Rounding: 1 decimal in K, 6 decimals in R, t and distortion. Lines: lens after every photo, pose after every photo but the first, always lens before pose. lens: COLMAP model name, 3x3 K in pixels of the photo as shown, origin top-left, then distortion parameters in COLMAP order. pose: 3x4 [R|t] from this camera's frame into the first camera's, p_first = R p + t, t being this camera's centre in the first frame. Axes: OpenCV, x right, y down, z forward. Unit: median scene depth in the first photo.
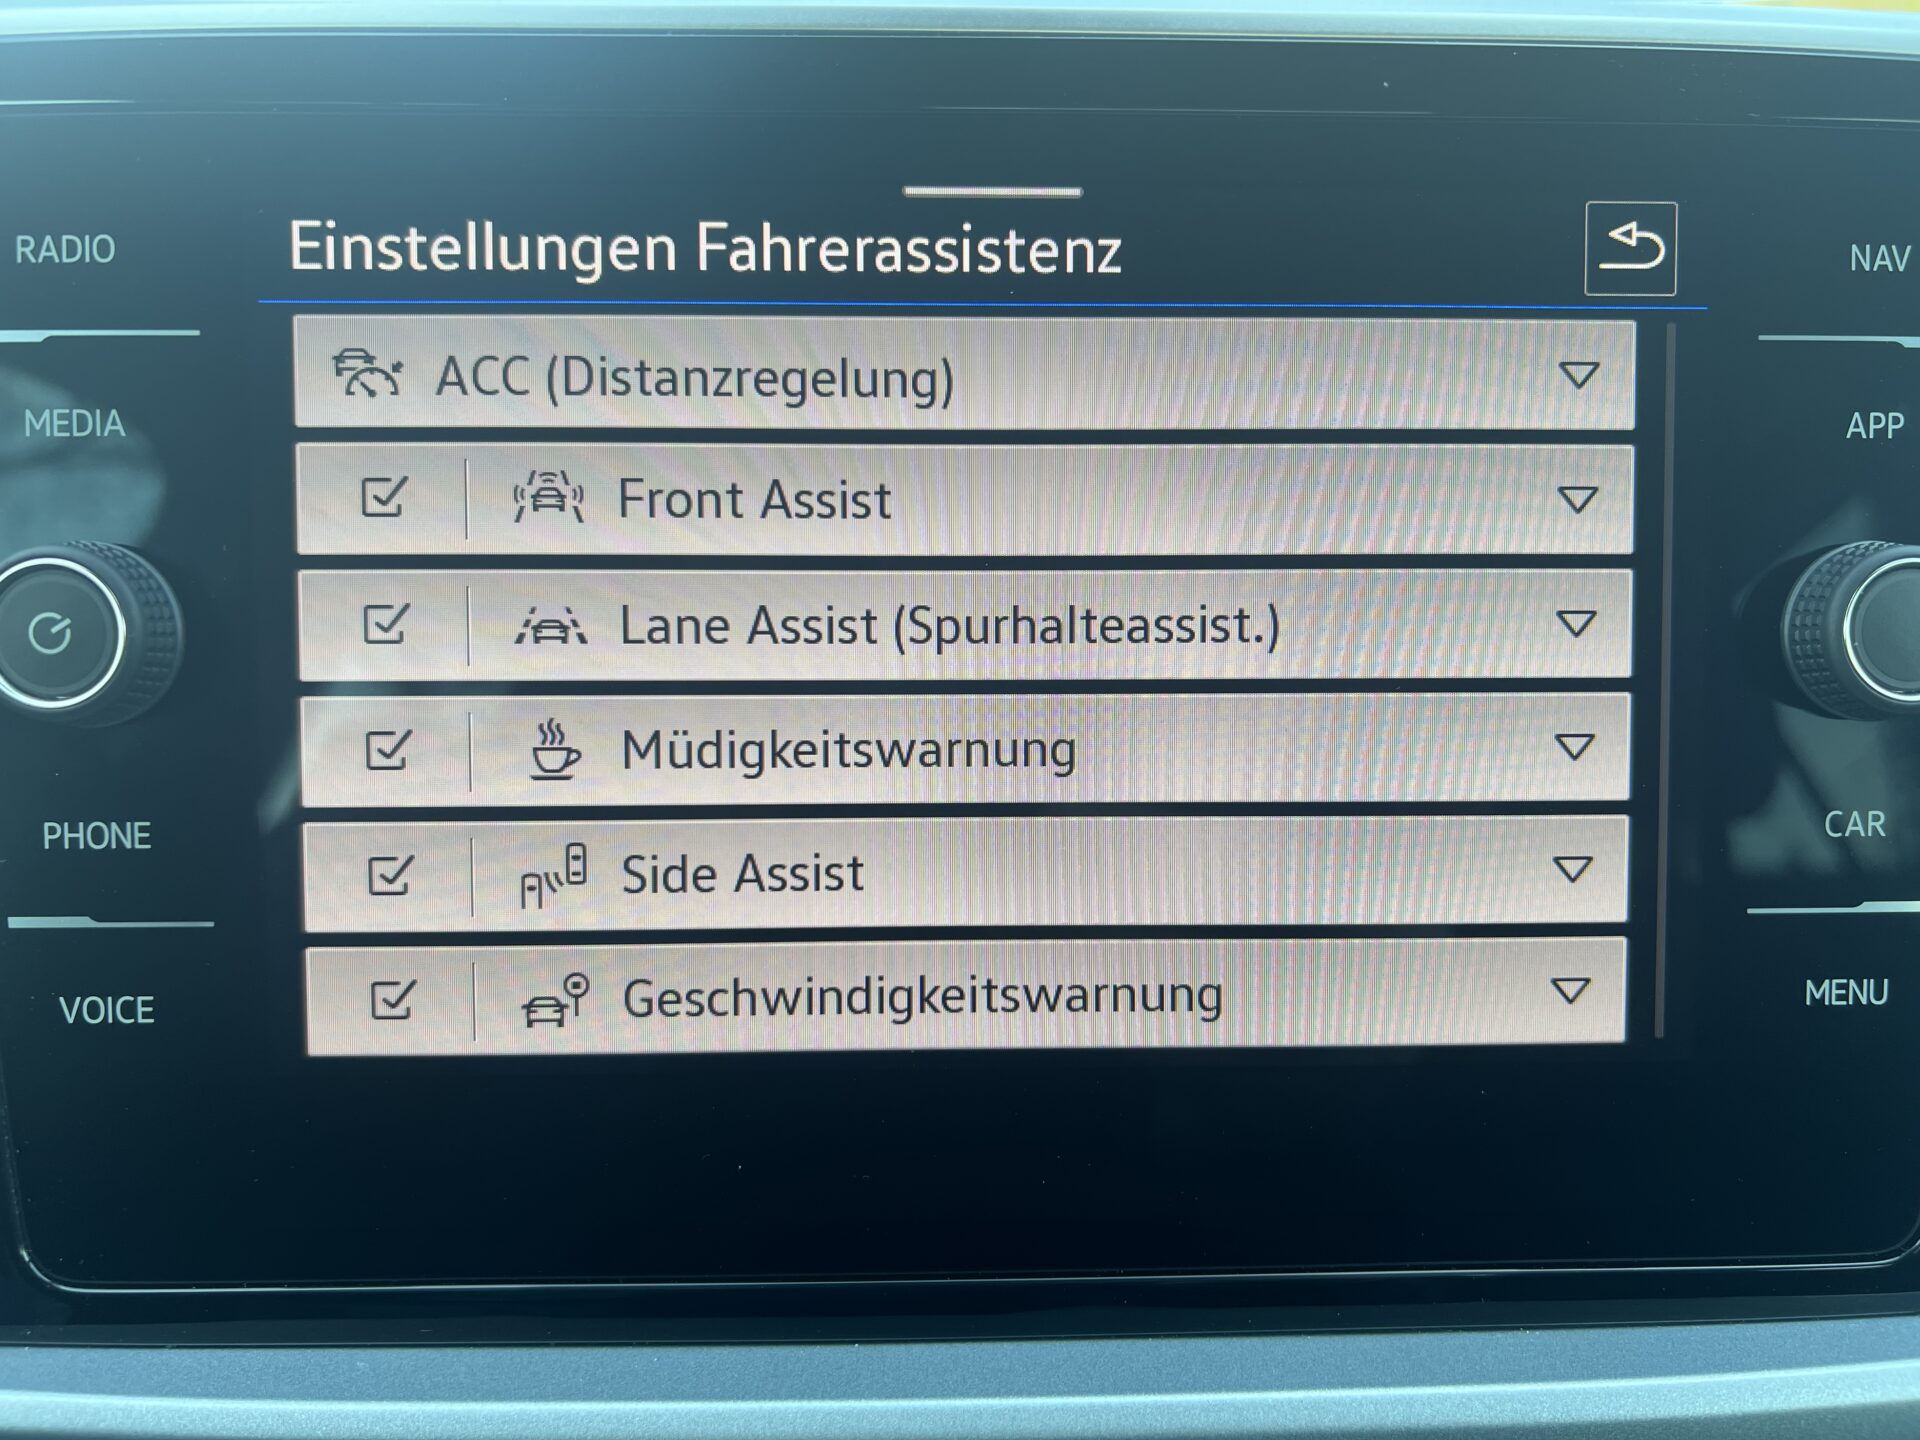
lens RADIAL K [[1456.0, 0, 967.6], [0, 1456.0, 724.9], [0, 0, 1]] dist [0.043424, -0.052624]
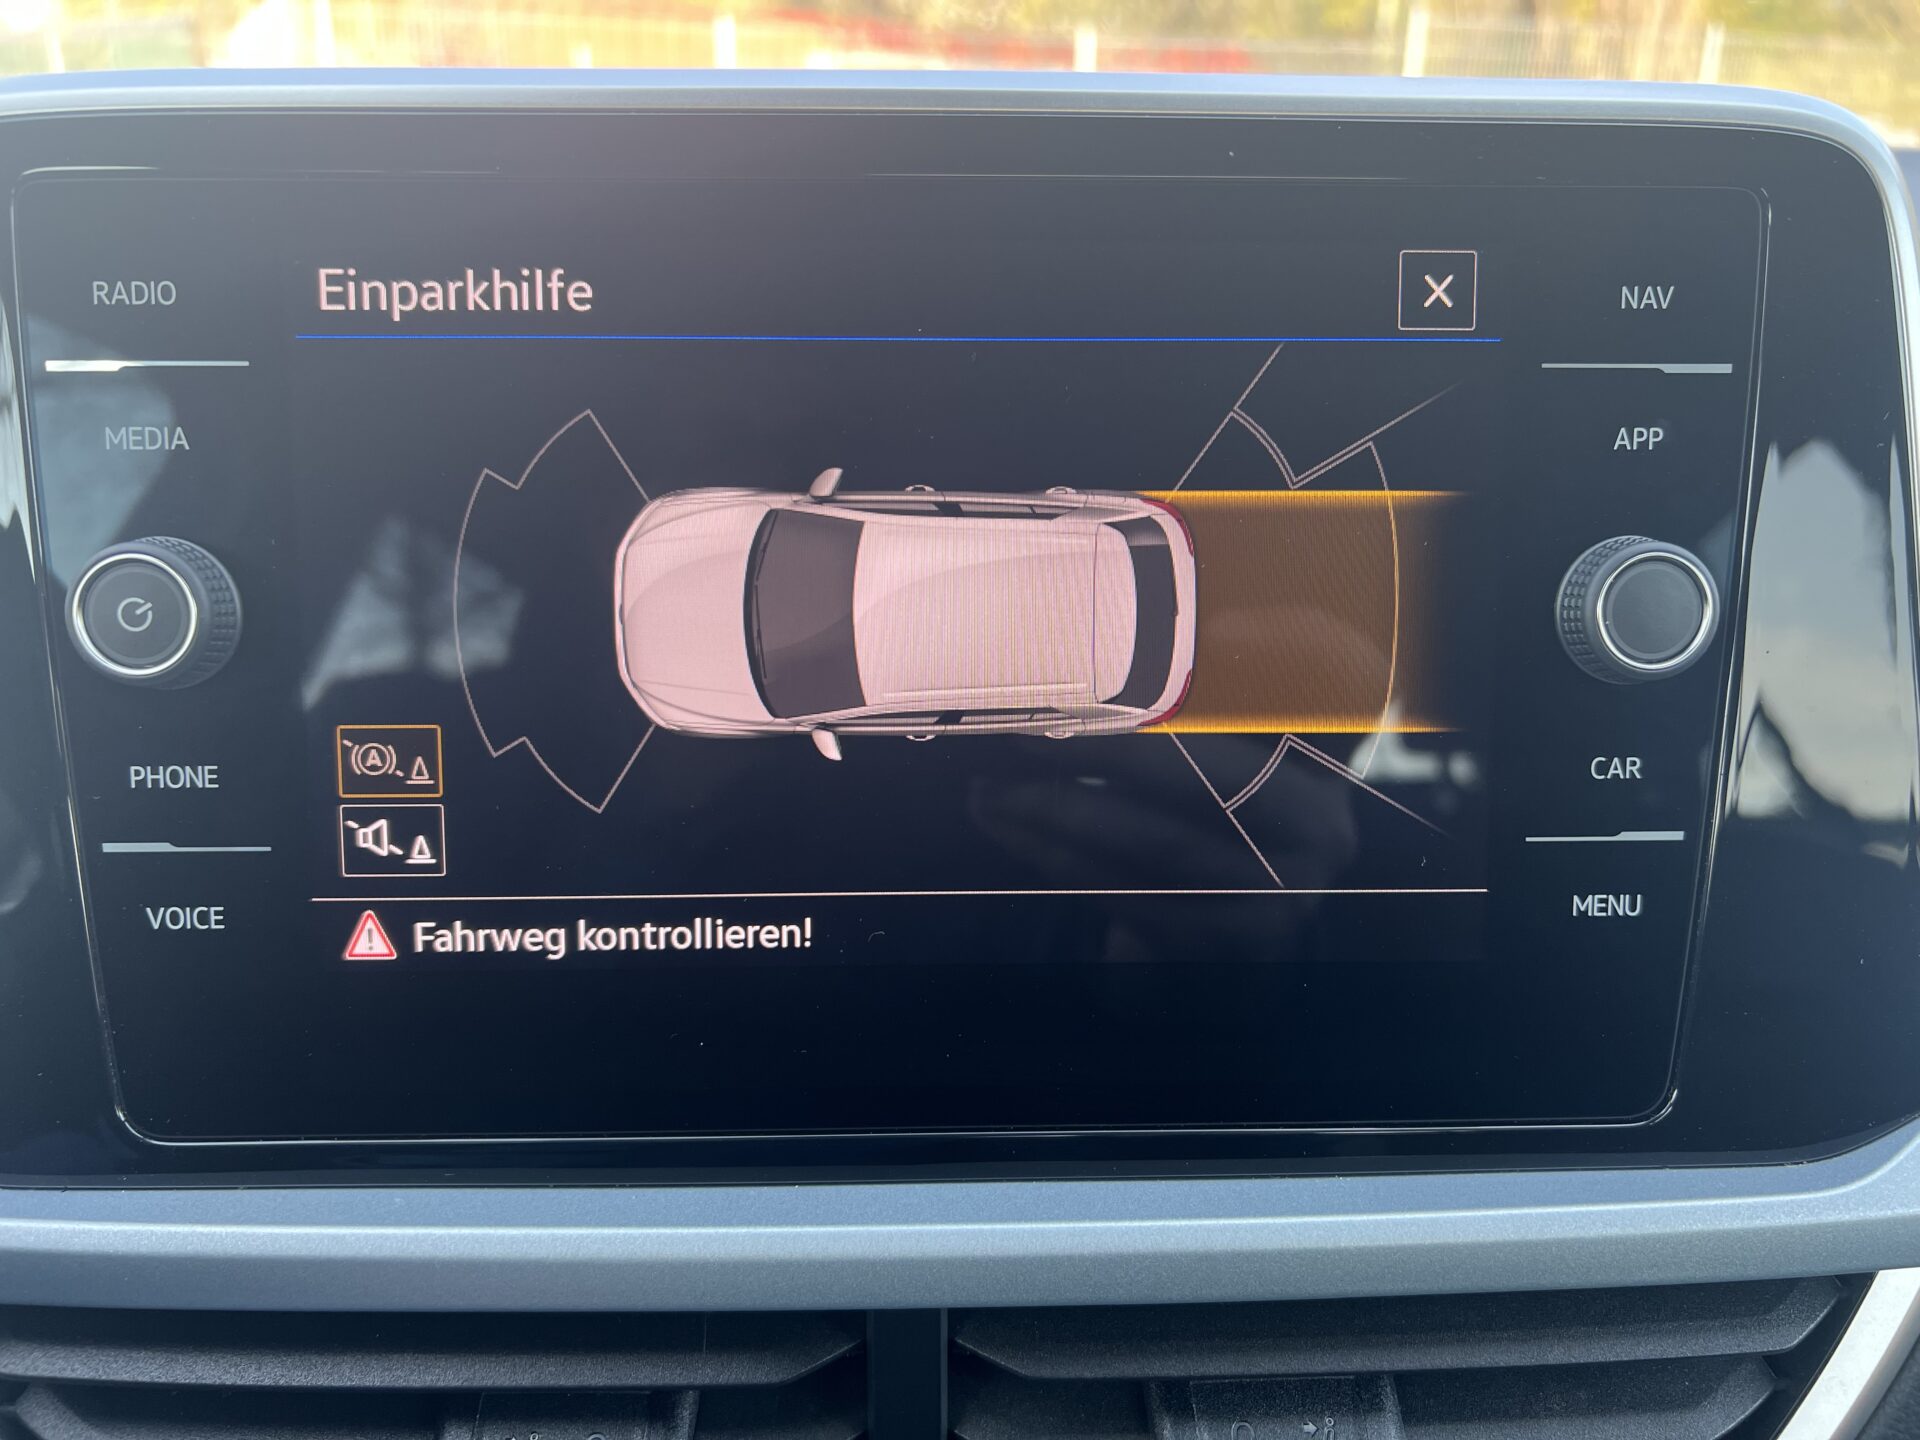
lens RADIAL K [[1440.1, 0, 965.7], [0, 1440.1, 721.1], [0, 0, 1]] dist [0.025644, -0.010208]
pose [[0.999996, 0.000980, -0.002739, 0.072269], [-0.000844, 0.998783, 0.049306, -0.031847], [0.002784, -0.049304, 0.998780, -0.207139]]
